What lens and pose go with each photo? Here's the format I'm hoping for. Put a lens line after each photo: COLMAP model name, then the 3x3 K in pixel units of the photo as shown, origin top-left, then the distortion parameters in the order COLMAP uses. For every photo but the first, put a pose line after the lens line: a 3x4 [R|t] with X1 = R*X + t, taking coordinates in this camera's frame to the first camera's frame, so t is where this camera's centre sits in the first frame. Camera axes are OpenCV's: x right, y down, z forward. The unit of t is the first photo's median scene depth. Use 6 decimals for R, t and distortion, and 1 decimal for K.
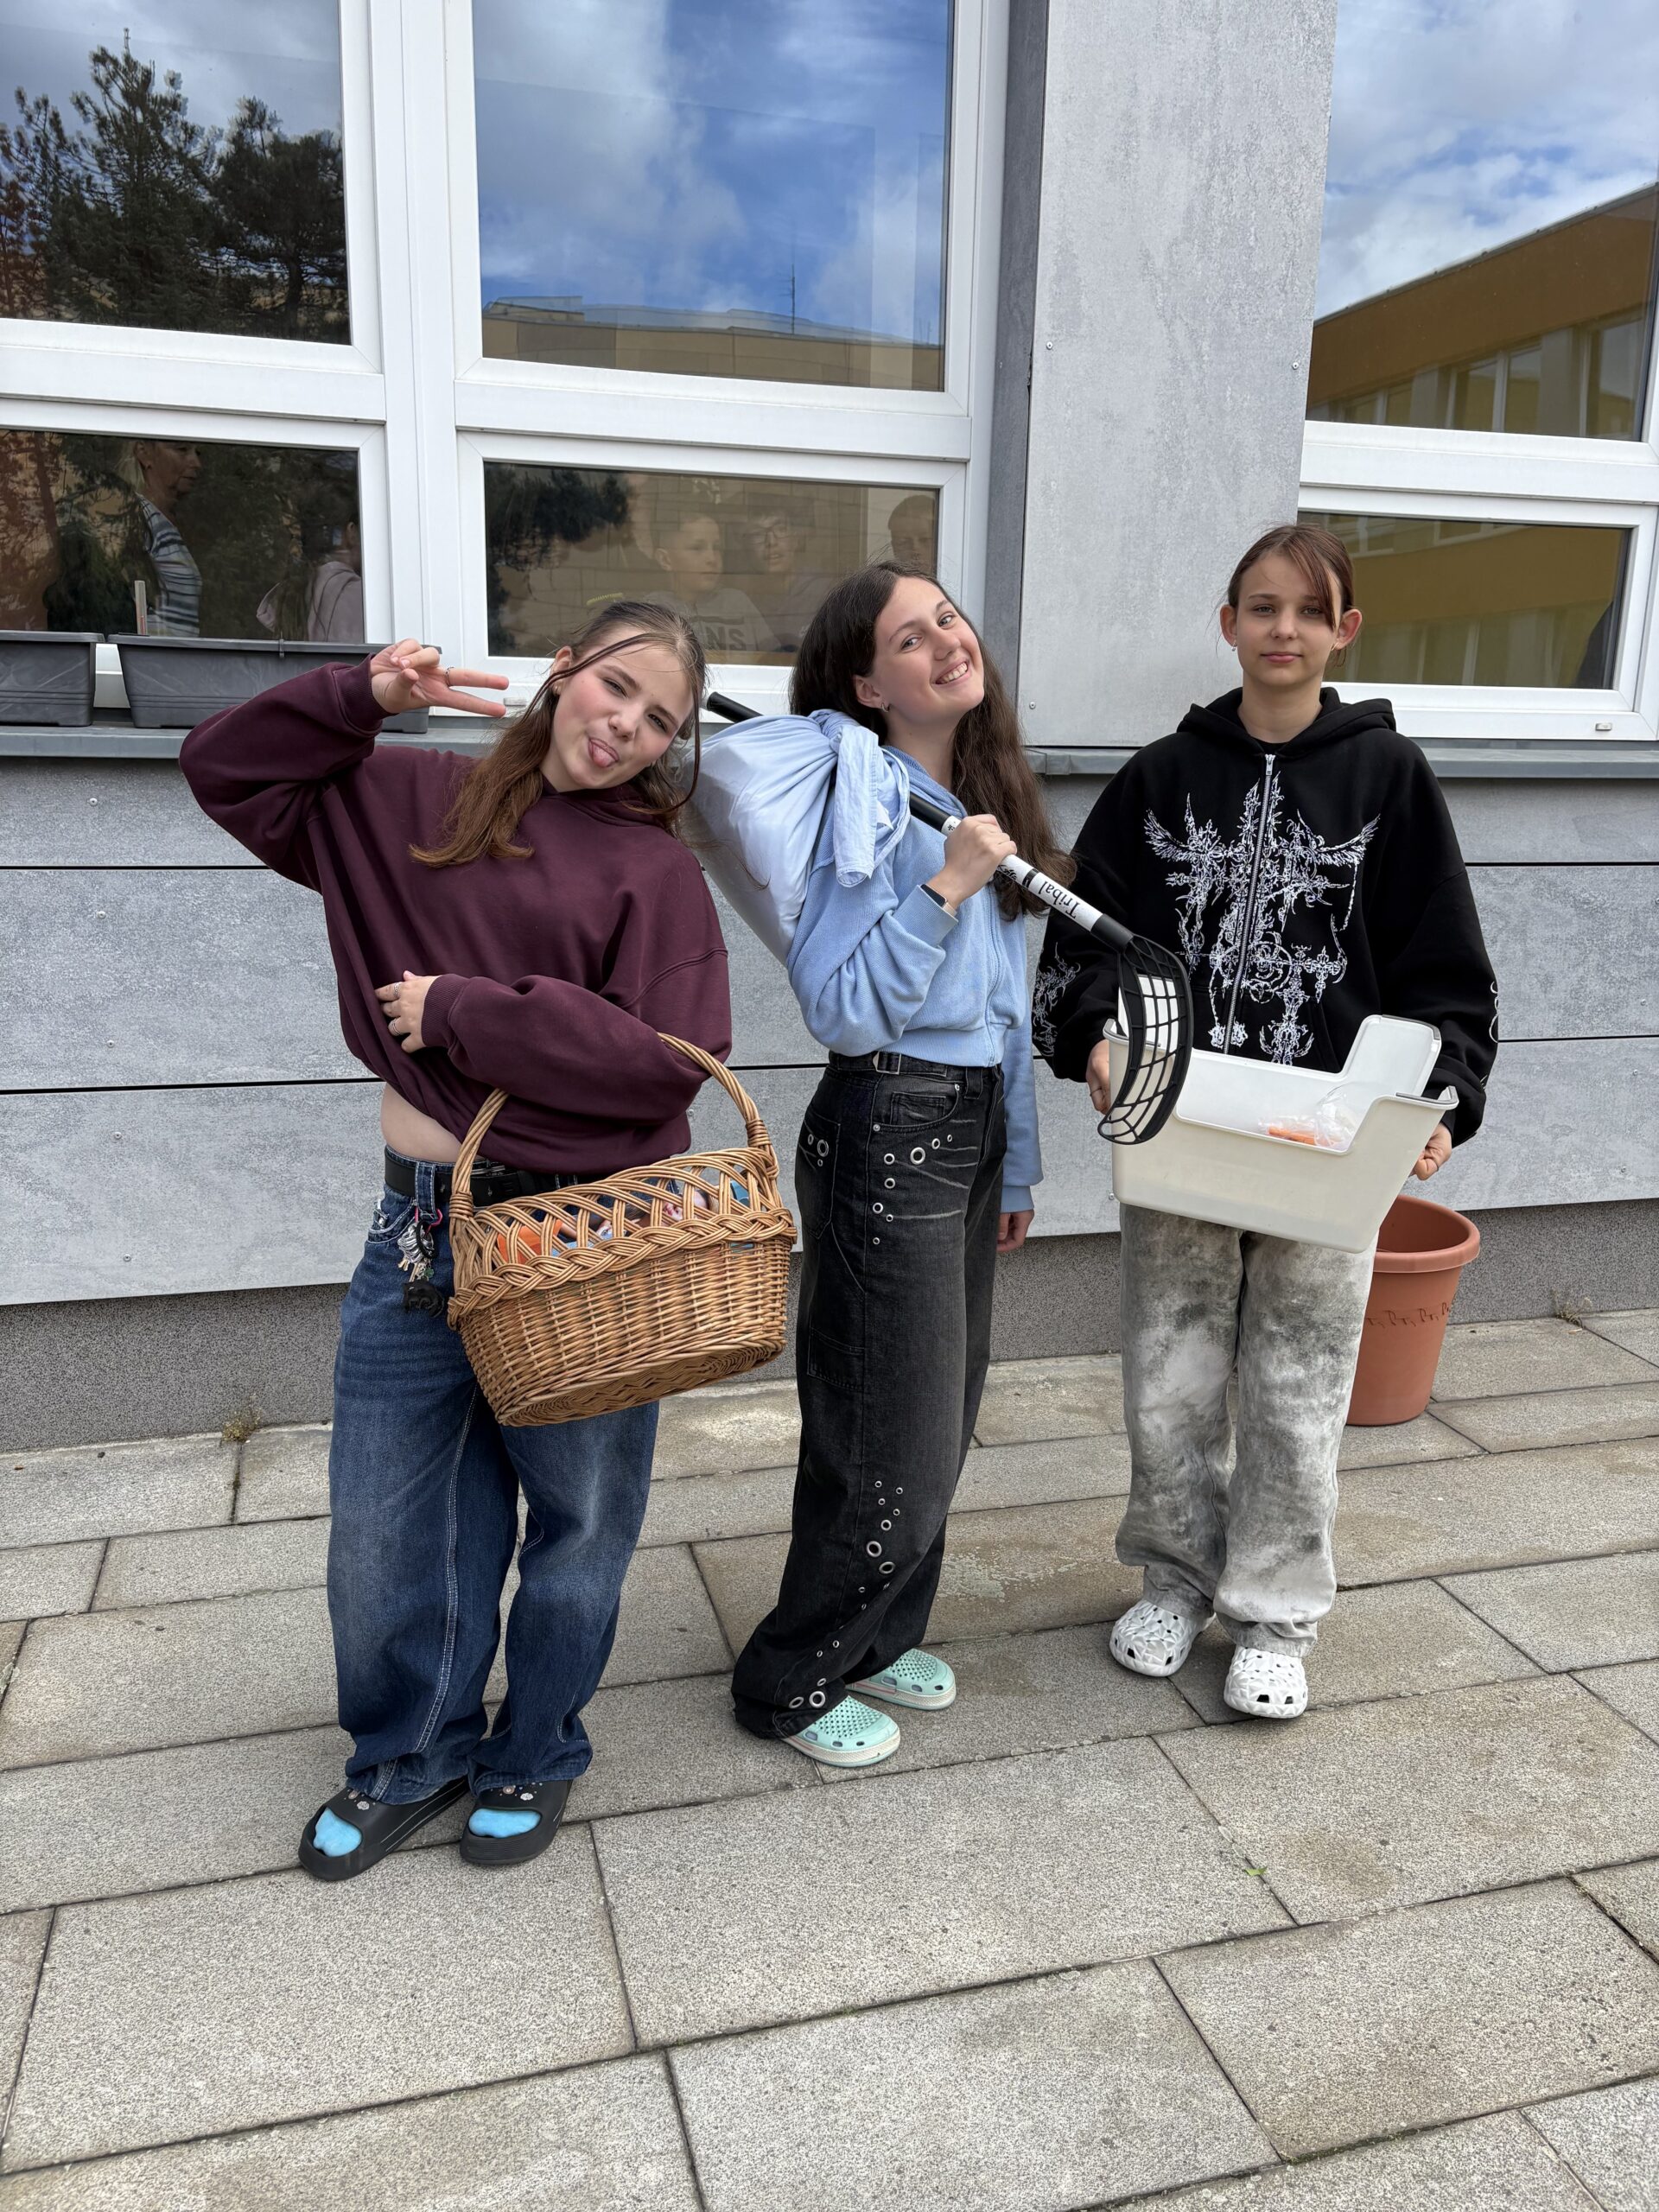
lens RADIAL K [[1678.0, 0, 817.9], [0, 1678.0, 1112.1], [0, 0, 1]] dist [0.030823, -0.023847]
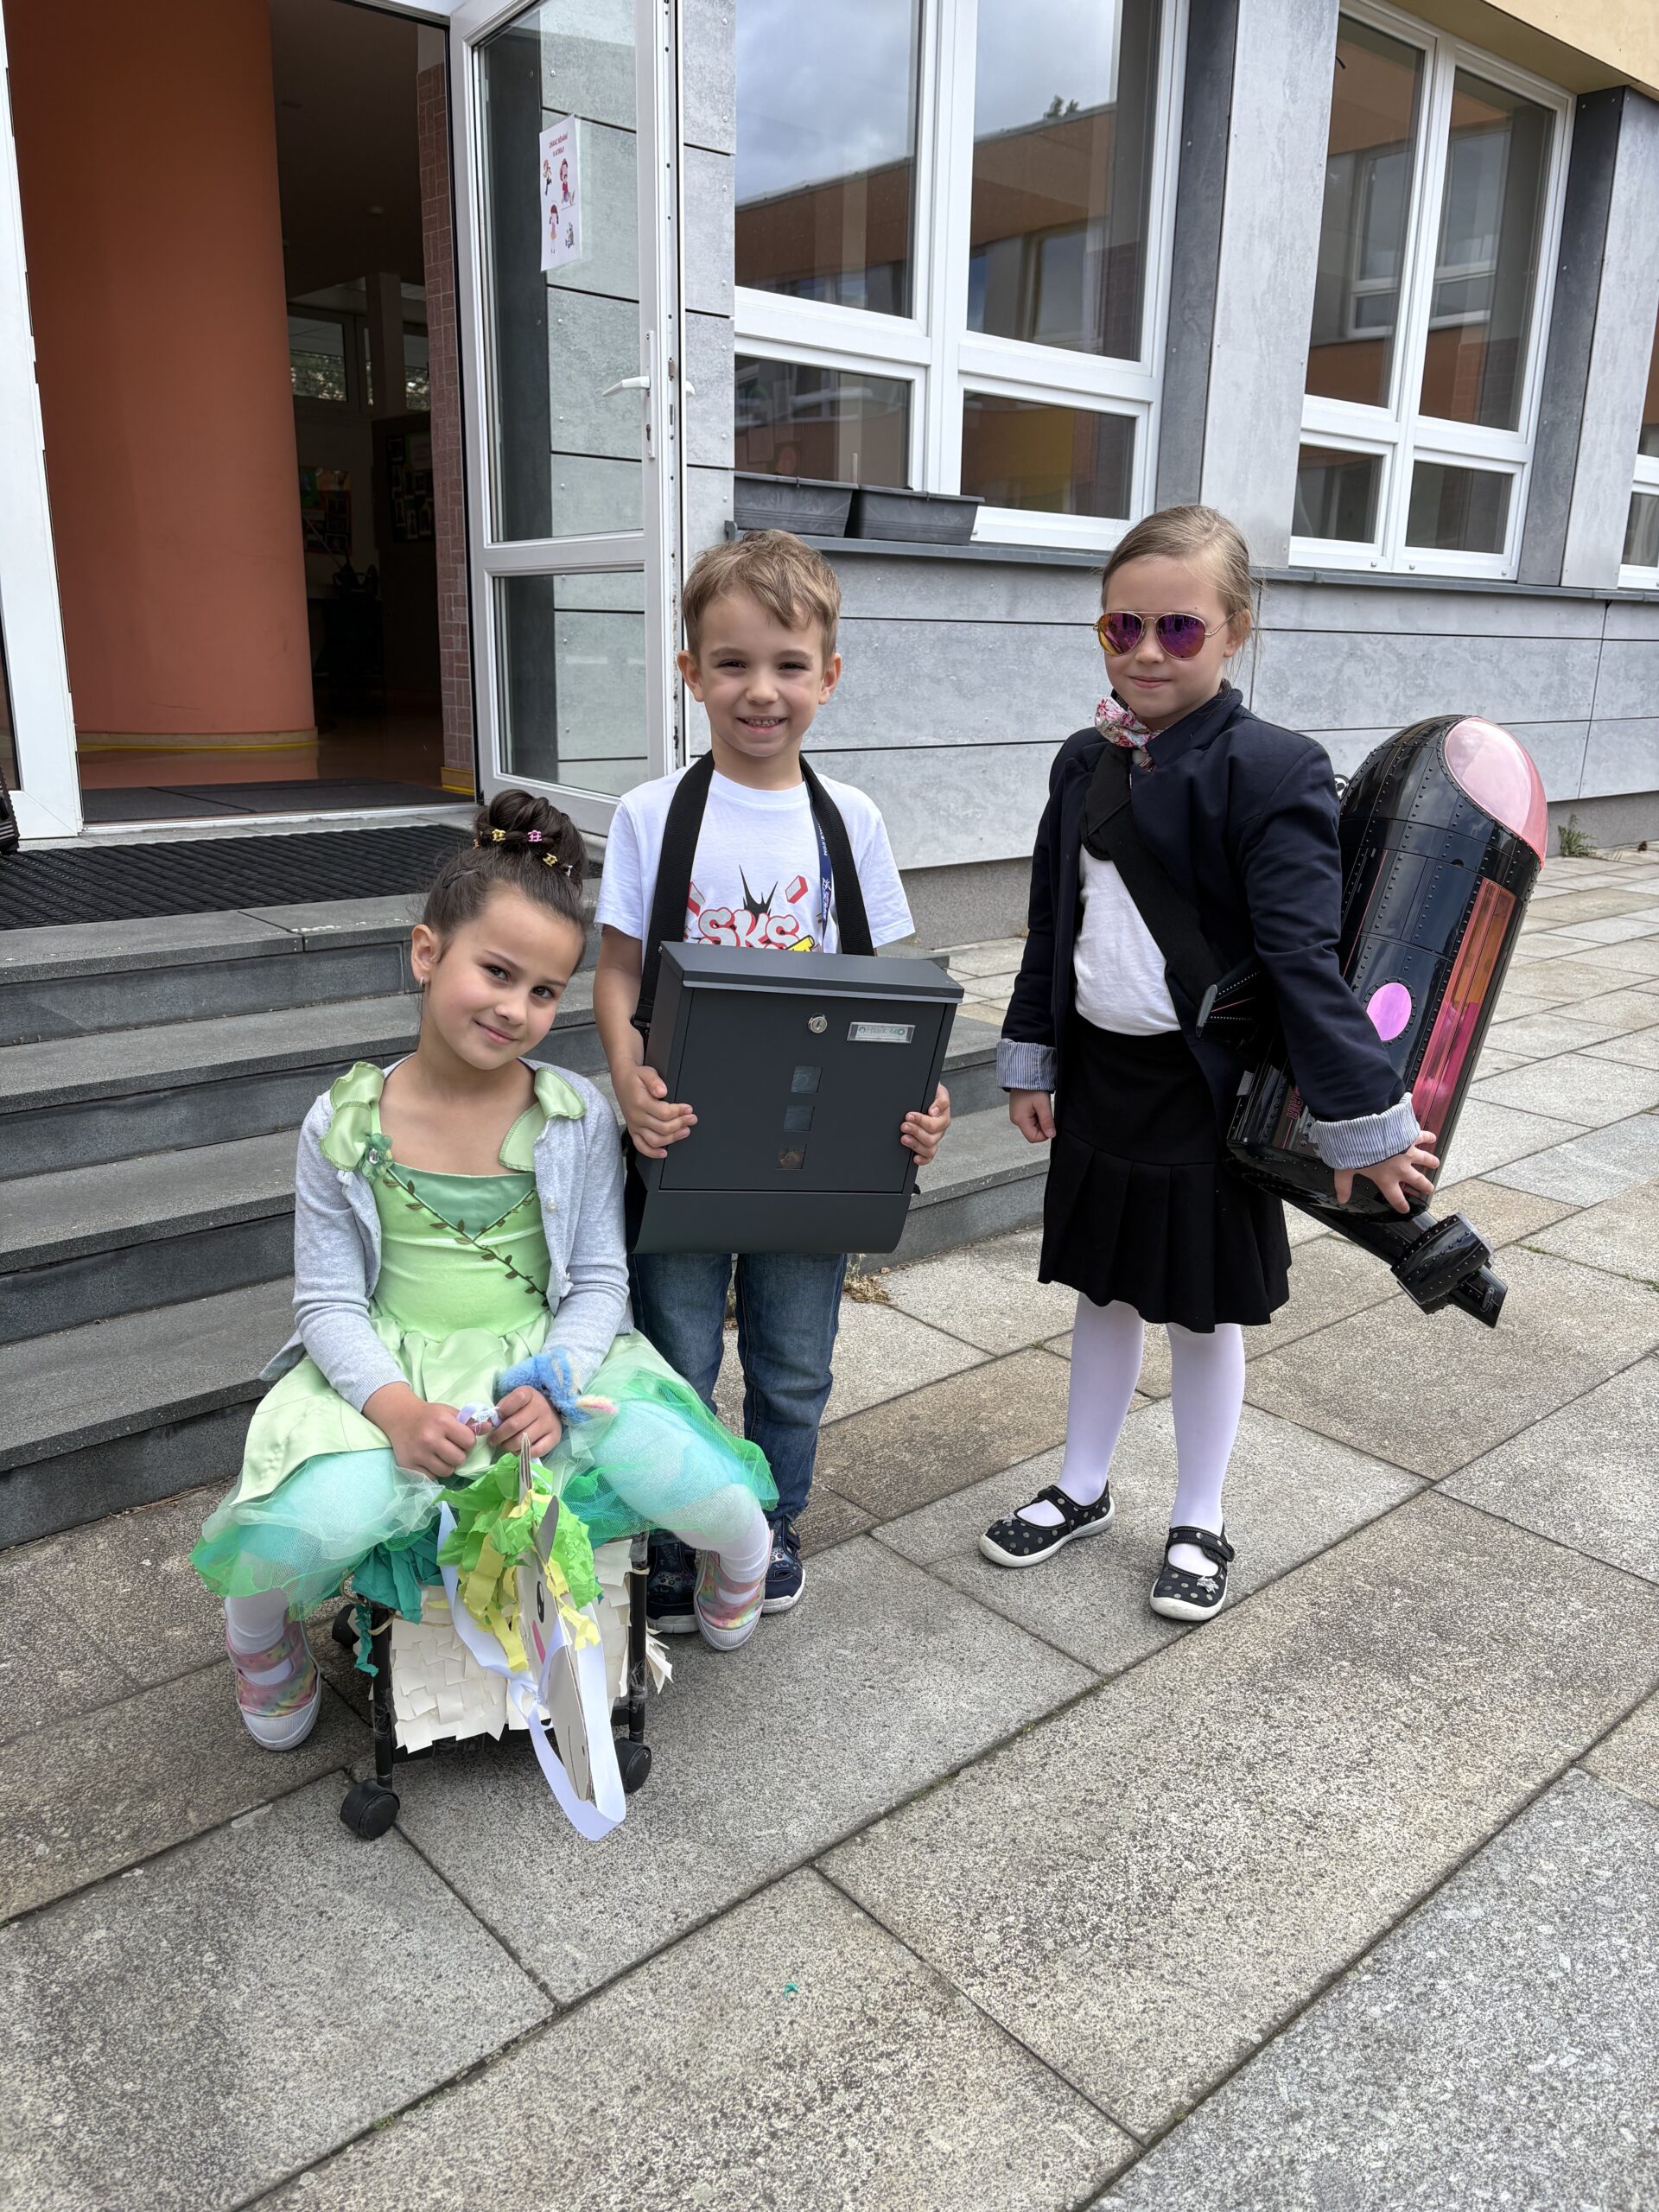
lens RADIAL K [[1678.0, 0, 836.9], [0, 1678.0, 1103.6], [0, 0, 1]] dist [0.030823, -0.023847]
pose [[0.894960, -0.120108, 0.429675, -1.203722], [0.094696, 0.992276, 0.080133, 0.202265], [-0.435981, -0.031027, 0.899421, -0.555717]]
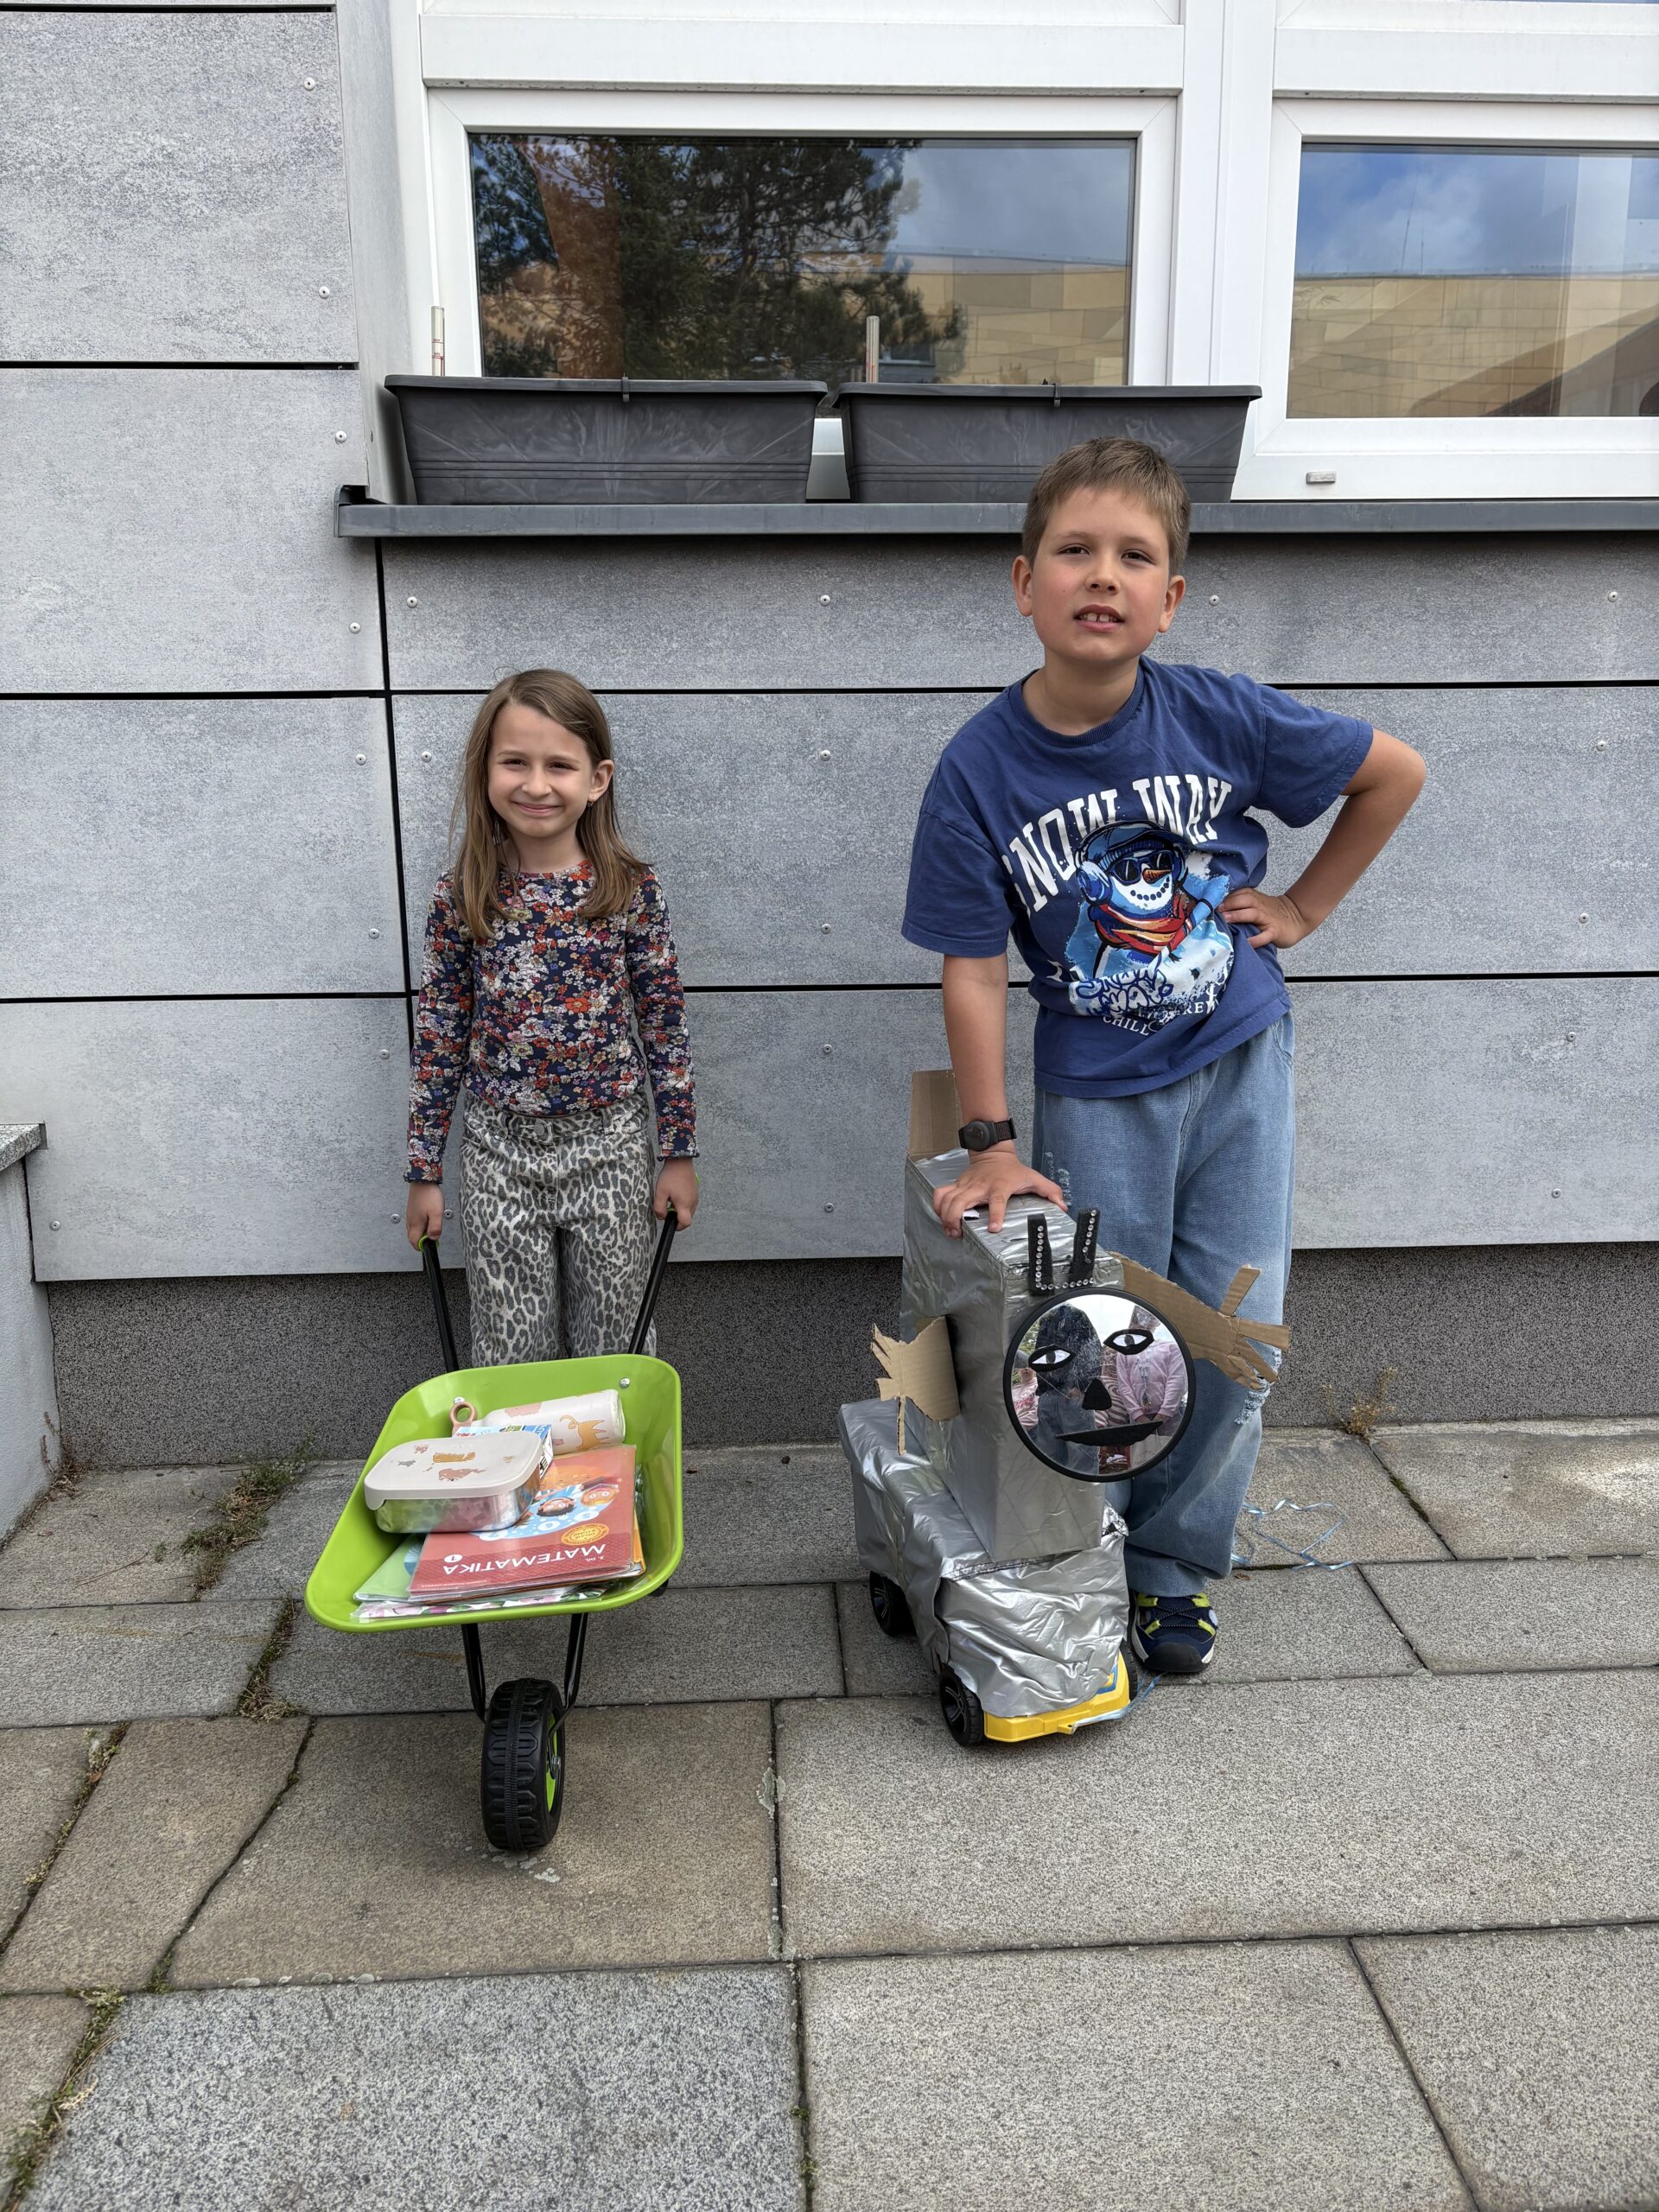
lens RADIAL K [[1678.0, 0, 834.1], [0, 1678.0, 1102.7], [0, 0, 1]] dist [0.030823, -0.023847]
pose [[0.976999, 0.024243, -0.211861, -0.241886], [-0.022559, 0.999692, 0.010364, 0.029381], [0.212047, -0.005346, 0.977245, 0.247783]]
